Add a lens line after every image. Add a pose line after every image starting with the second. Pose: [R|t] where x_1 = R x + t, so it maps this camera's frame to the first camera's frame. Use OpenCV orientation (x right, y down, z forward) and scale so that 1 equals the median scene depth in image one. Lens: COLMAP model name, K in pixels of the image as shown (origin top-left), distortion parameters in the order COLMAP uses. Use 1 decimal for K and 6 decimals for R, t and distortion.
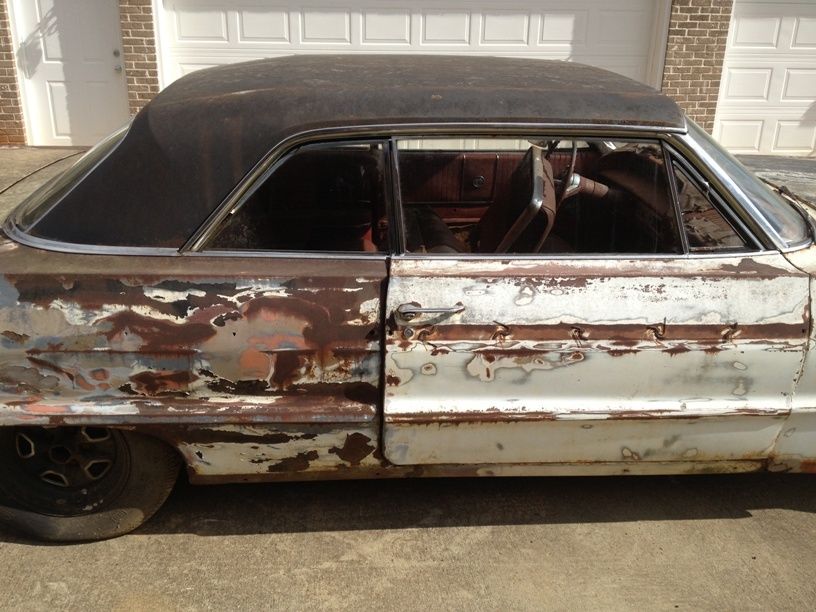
lens RADIAL K [[765.5, 0, 403.1], [0, 765.5, 309.3], [0, 0, 1]] dist [0.125848, -0.247710]
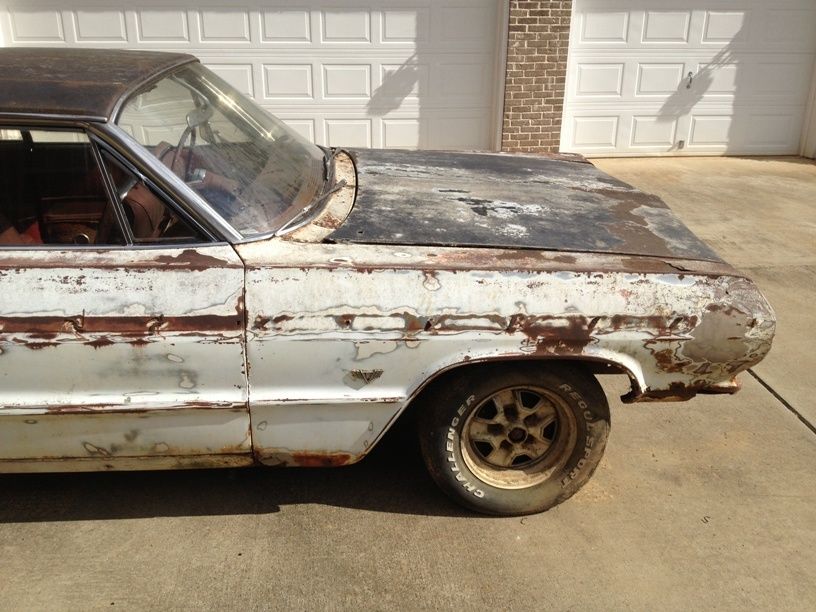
lens RADIAL K [[765.5, 0, 403.1], [0, 765.5, 309.3], [0, 0, 1]] dist [0.125848, -0.247710]
pose [[0.999929, -0.005437, -0.010598, 0.748746], [0.005423, 0.999984, -0.001370, 0.013764], [0.010605, 0.001312, 0.999943, 0.022111]]
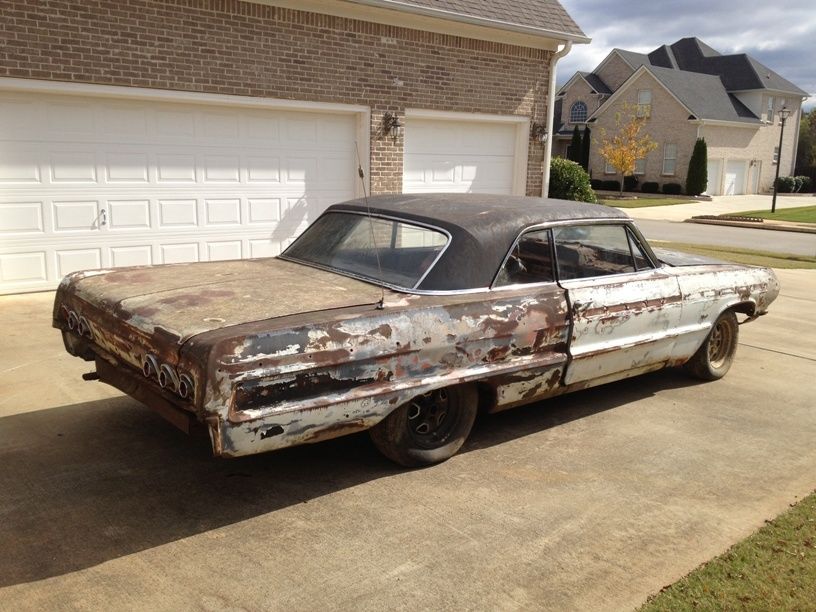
lens RADIAL K [[757.6, 0, 403.5], [0, 757.6, 308.0], [0, 0, 1]] dist [0.134755, -0.224975]
pose [[0.811391, -0.111290, 0.573811, -1.583537], [0.201107, 0.974924, -0.095288, 0.115344], [-0.548818, 0.192713, 0.813425, -0.473063]]
